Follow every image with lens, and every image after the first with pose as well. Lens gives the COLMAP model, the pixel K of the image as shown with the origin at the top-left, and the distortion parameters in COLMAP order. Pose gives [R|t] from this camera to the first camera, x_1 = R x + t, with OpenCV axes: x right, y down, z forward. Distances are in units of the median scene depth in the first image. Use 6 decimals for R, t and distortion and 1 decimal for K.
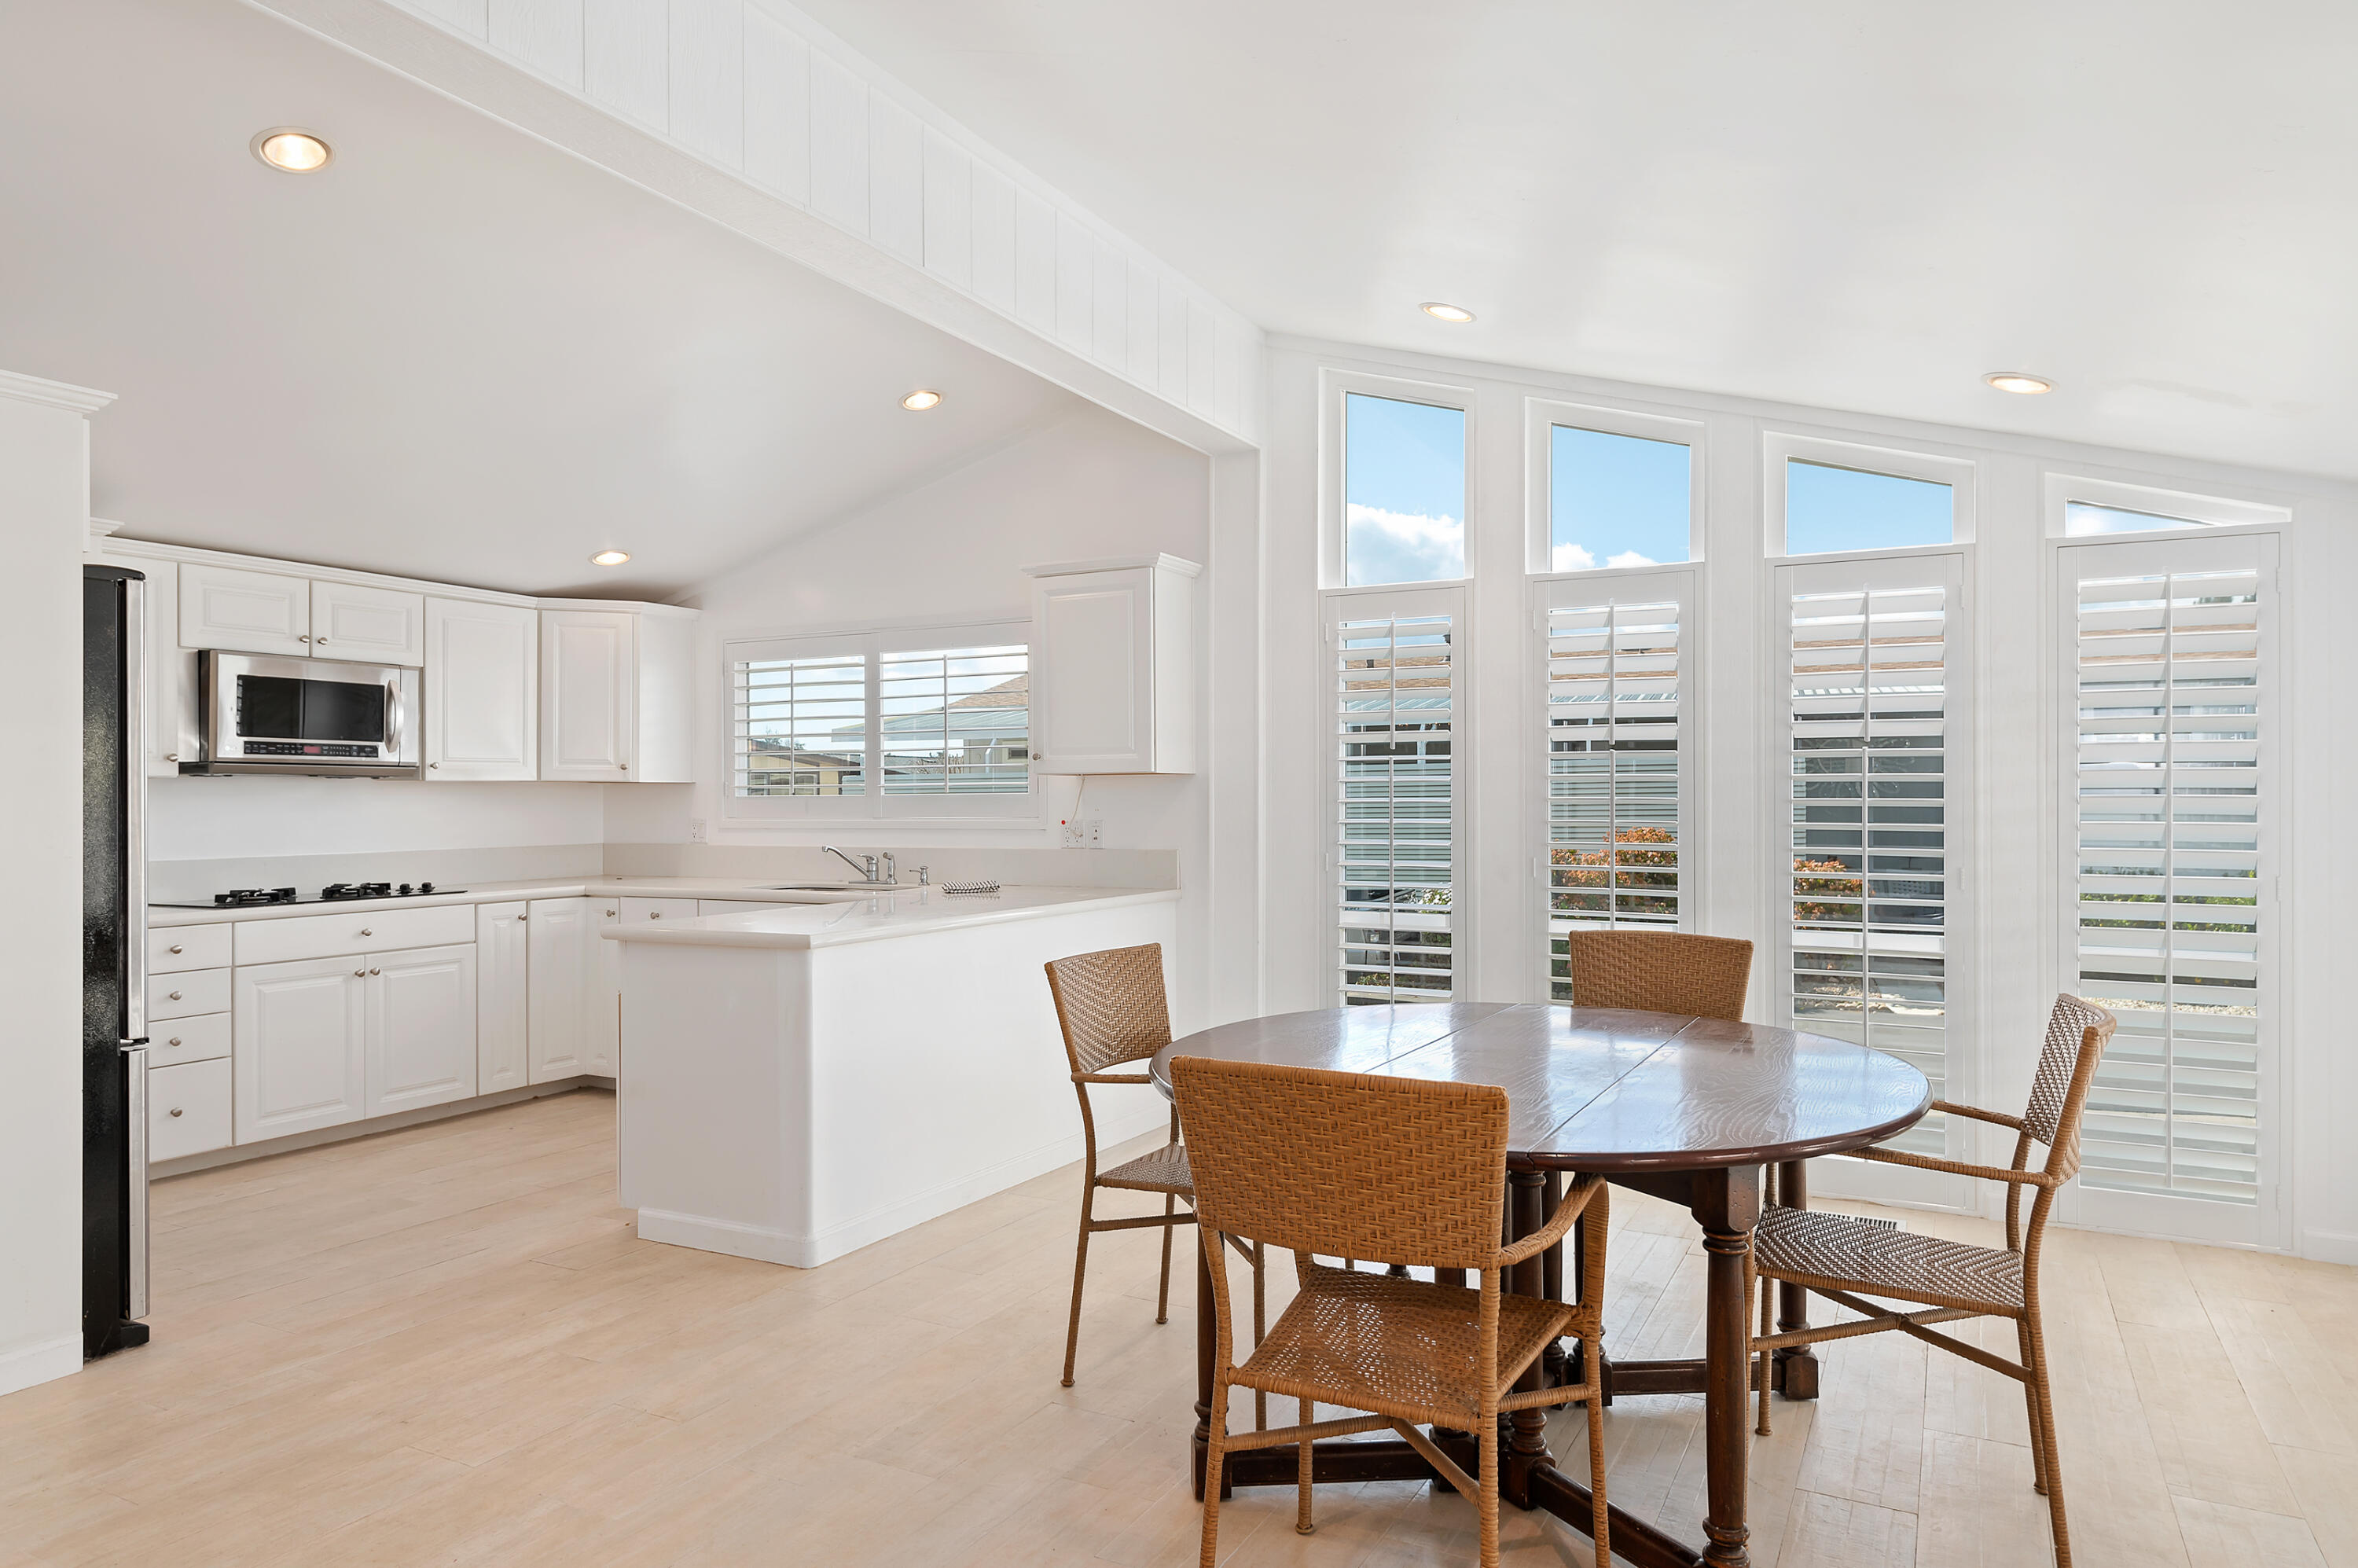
lens RADIAL K [[1460.7, 0, 1193.4], [0, 1460.7, 788.3], [0, 0, 1]] dist [0.021788, -0.005498]
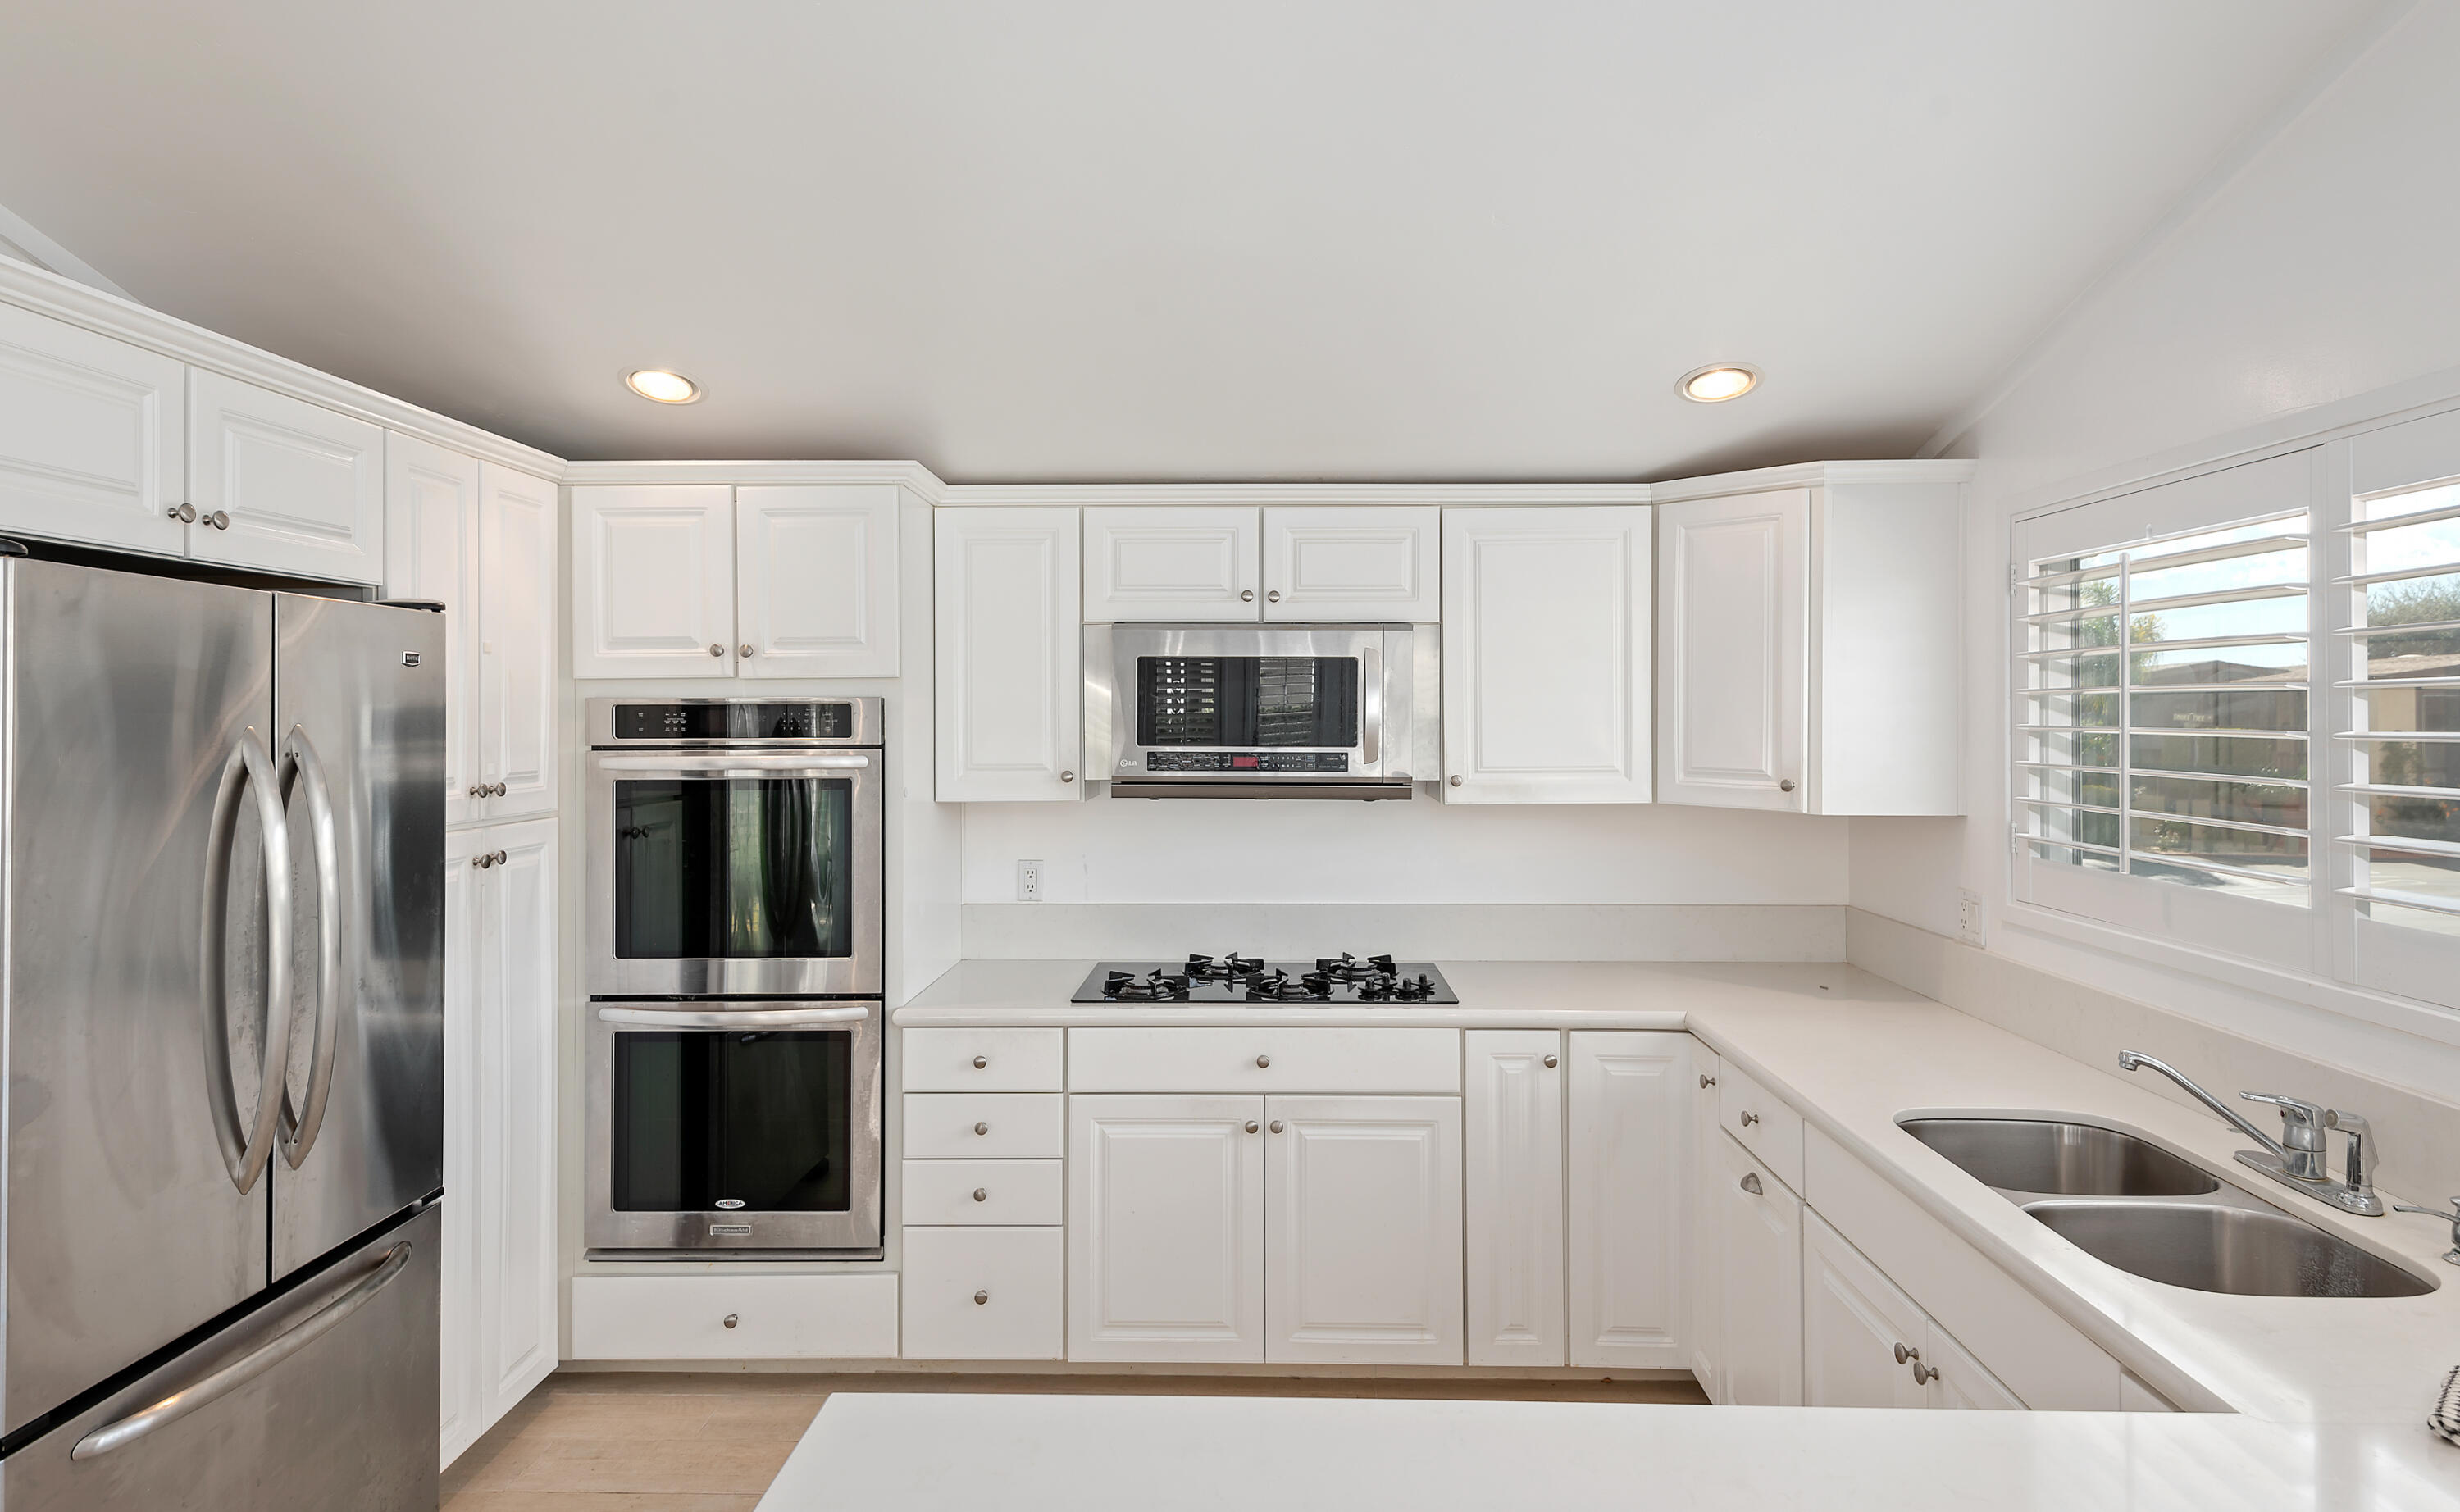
lens RADIAL K [[1360.6, 0, 1244.0], [0, 1360.6, 703.1], [0, 0, 1]] dist [0.028403, -0.001231]
pose [[0.452246, 0.000309, -0.891893, -0.048187], [0.002798, 0.999995, 0.001765, -0.050562], [0.891889, -0.003293, 0.452243, 0.679059]]
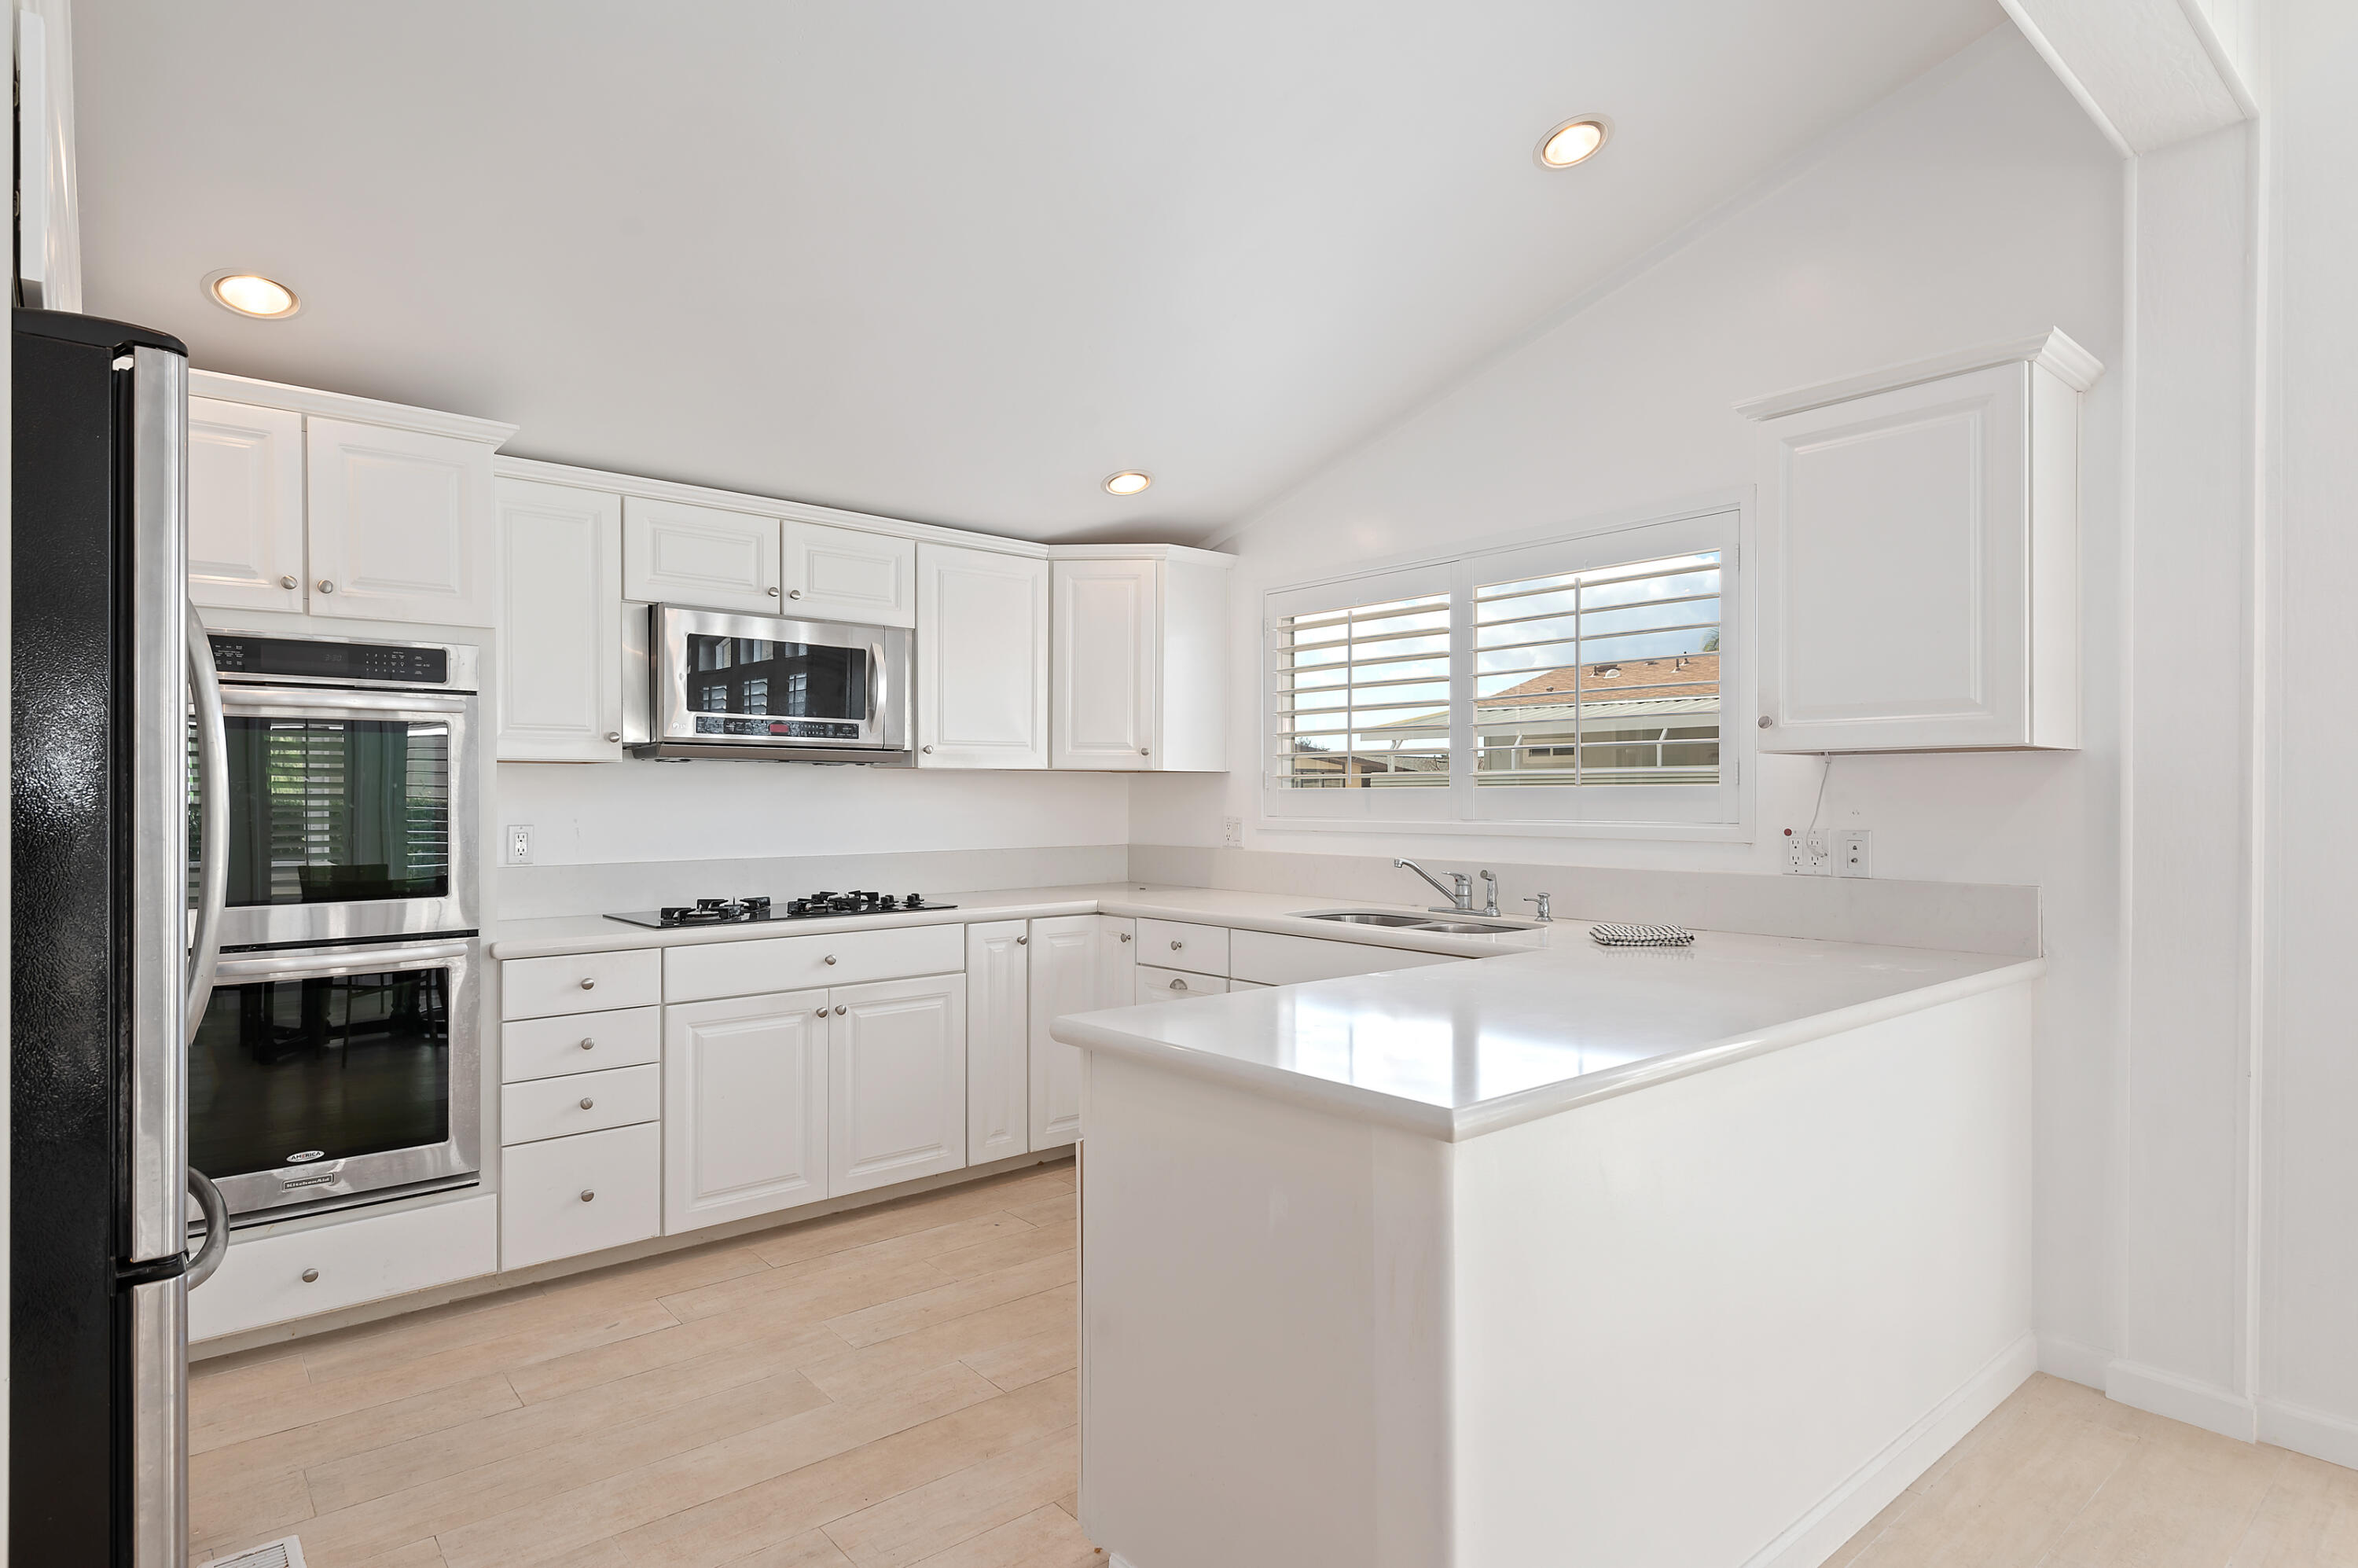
lens RADIAL K [[1249.1, 0, 1190.6], [0, 1249.1, 795.2], [0, 0, 1]] dist [0.037211, -0.001459]
pose [[0.931324, 0.005395, -0.364152, -0.130443], [-0.002390, 0.999959, 0.008701, 0.003672], [0.364184, -0.007233, 0.931299, 0.415876]]
